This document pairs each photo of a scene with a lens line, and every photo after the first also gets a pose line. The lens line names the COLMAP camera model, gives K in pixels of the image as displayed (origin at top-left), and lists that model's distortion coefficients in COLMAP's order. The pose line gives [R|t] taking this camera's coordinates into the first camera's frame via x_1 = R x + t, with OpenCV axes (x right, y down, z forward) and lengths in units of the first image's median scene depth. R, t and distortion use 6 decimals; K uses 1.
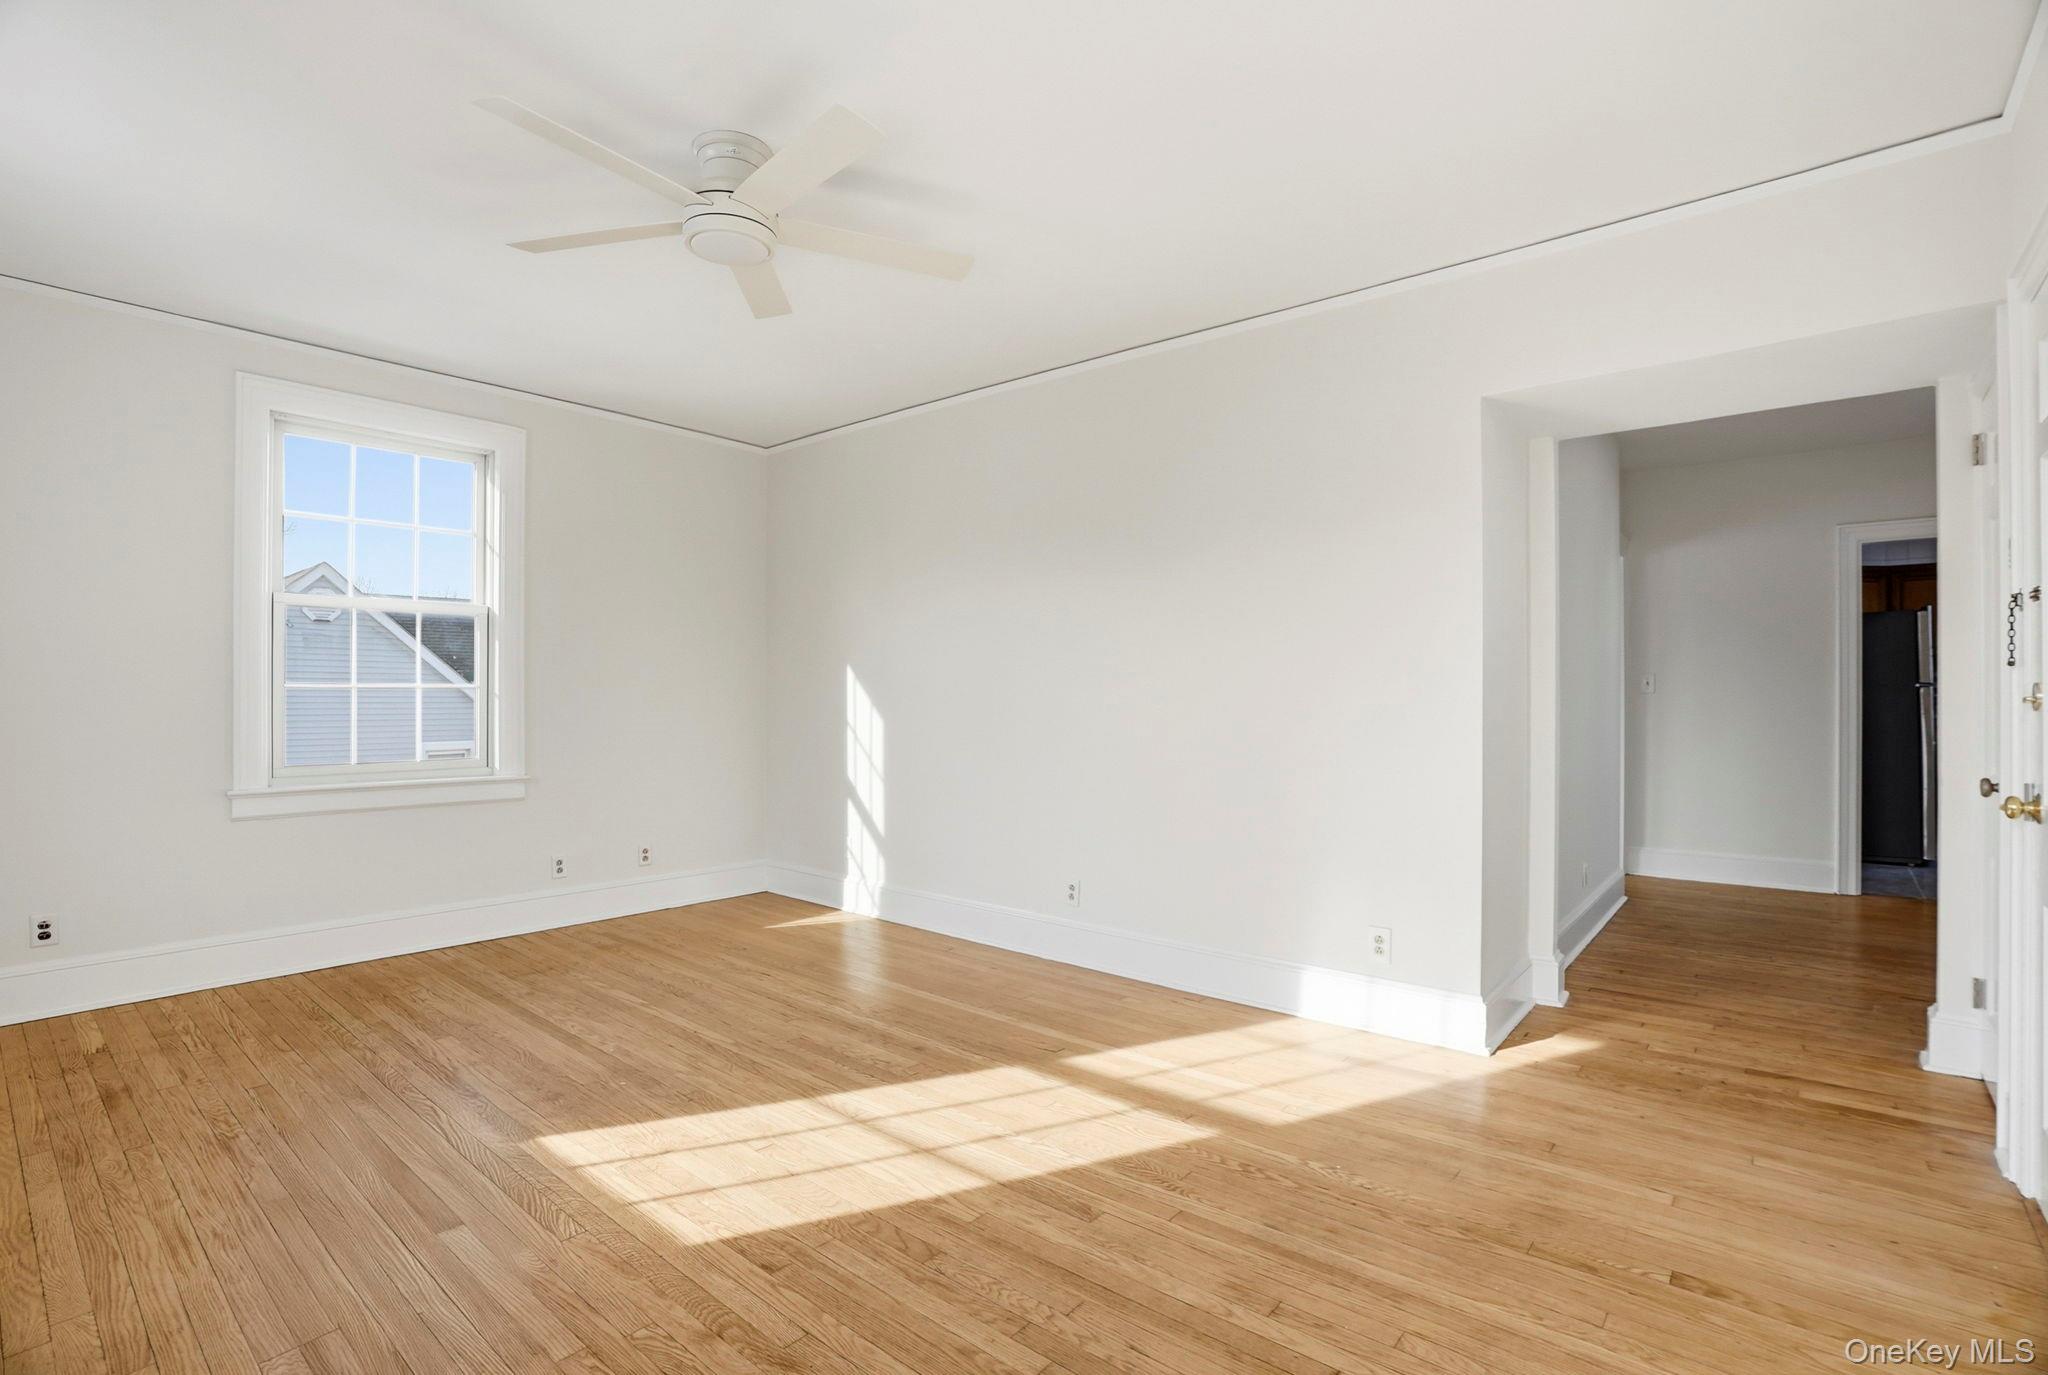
lens RADIAL K [[940.4, 0, 1011.9], [0, 940.4, 687.2], [0, 0, 1]] dist [-0.043332, 0.015912]
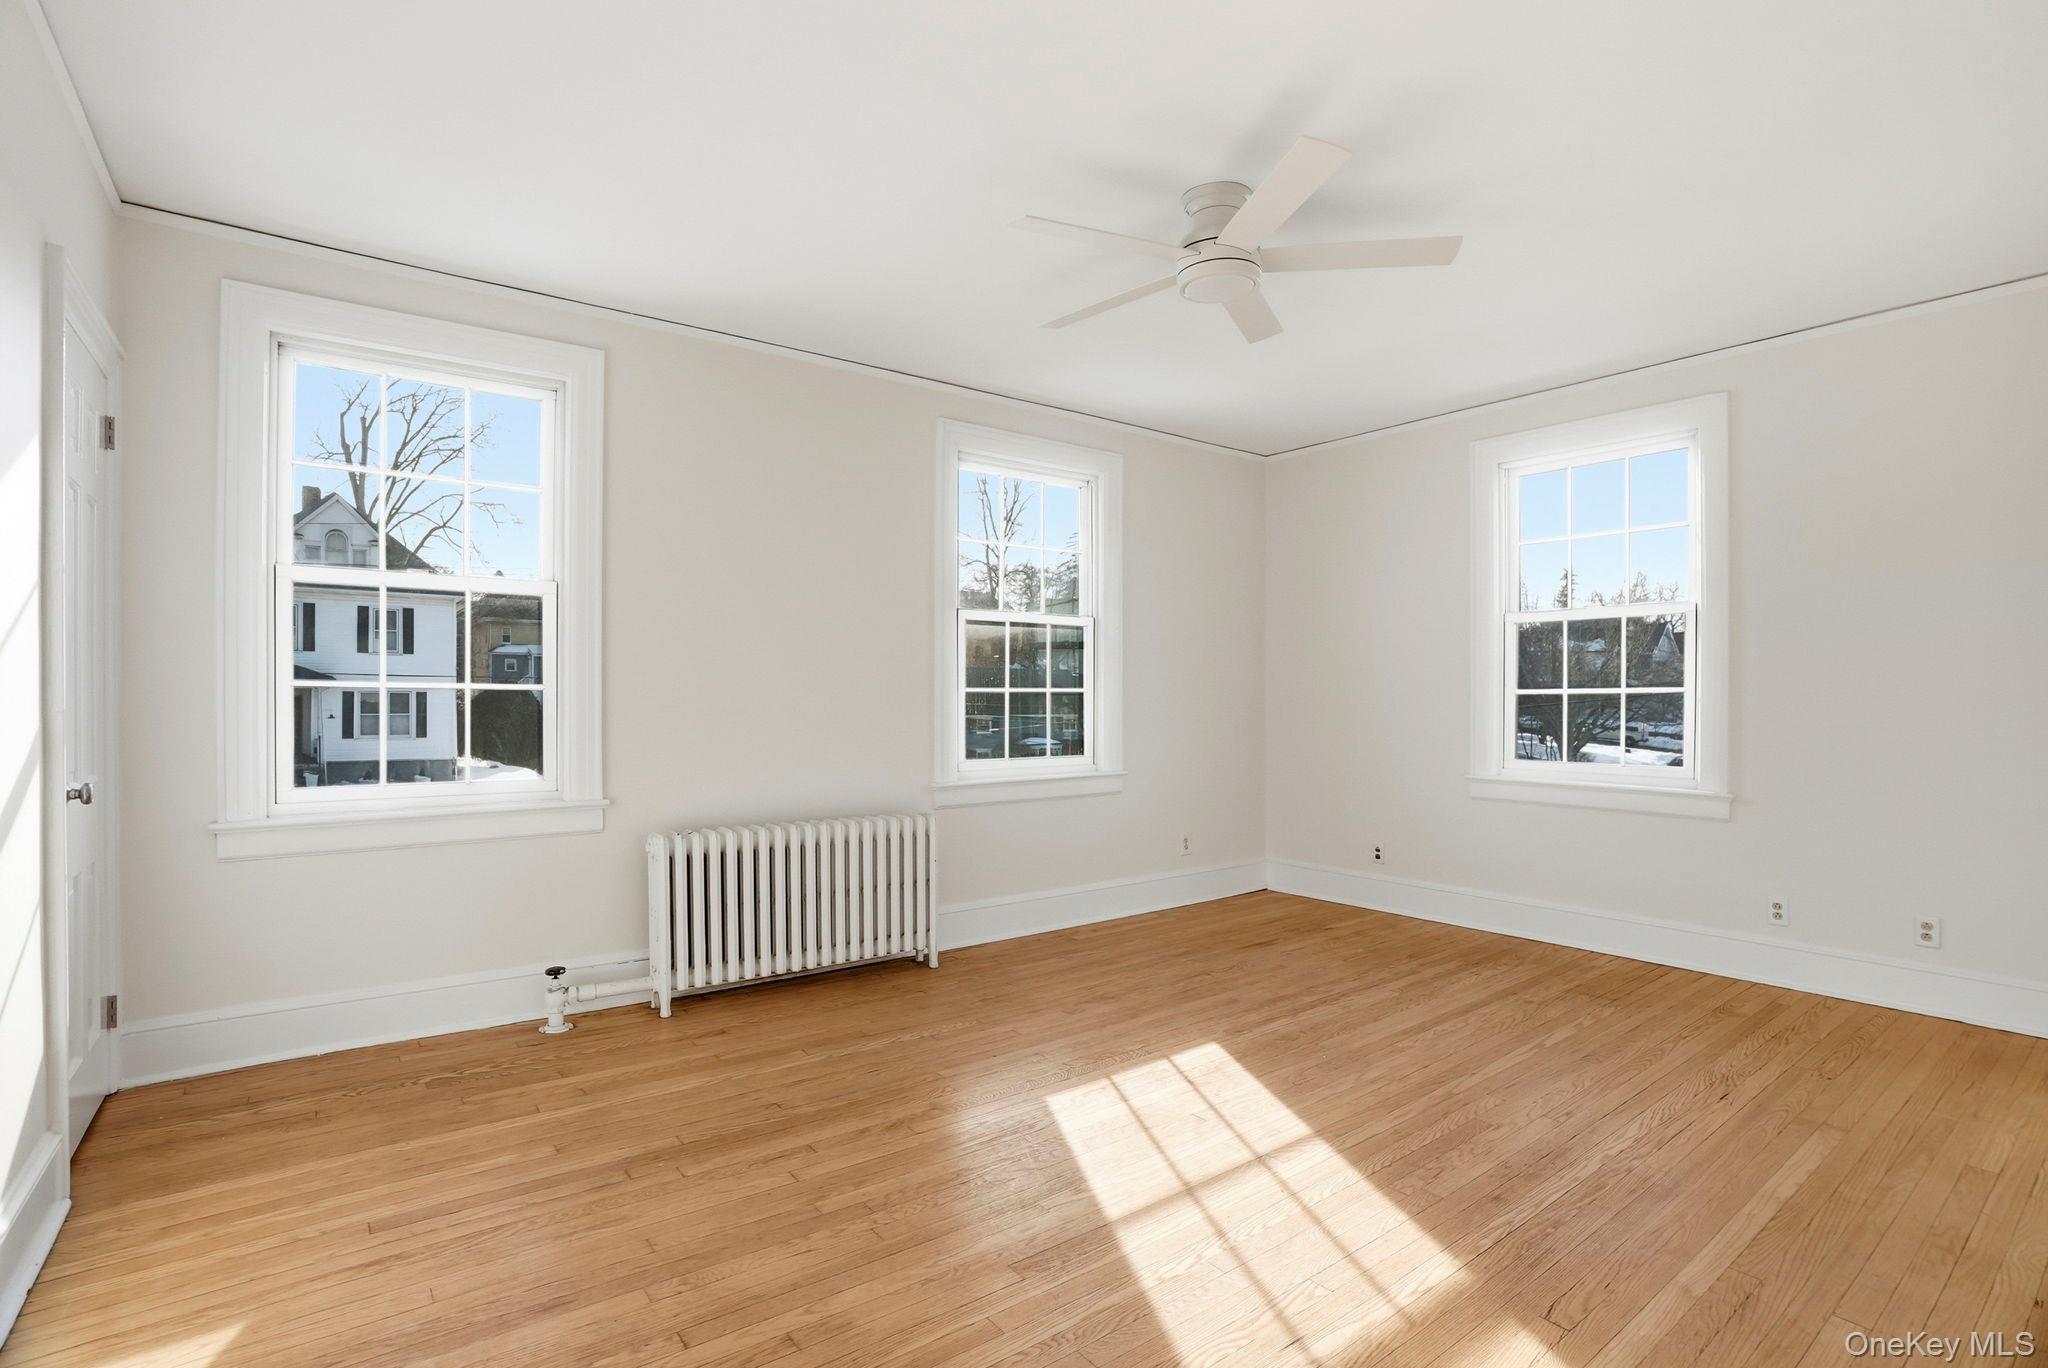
lens RADIAL K [[1008.8, 0, 1096.0], [0, 1008.8, 710.6], [0, 0, 1]] dist [-0.044872, 0.000288]
pose [[-0.155530, 0.012665, -0.987750, 0.749670], [0.002739, 0.999919, 0.012389, 0.007003], [0.987827, -0.000778, -0.155552, 0.890991]]
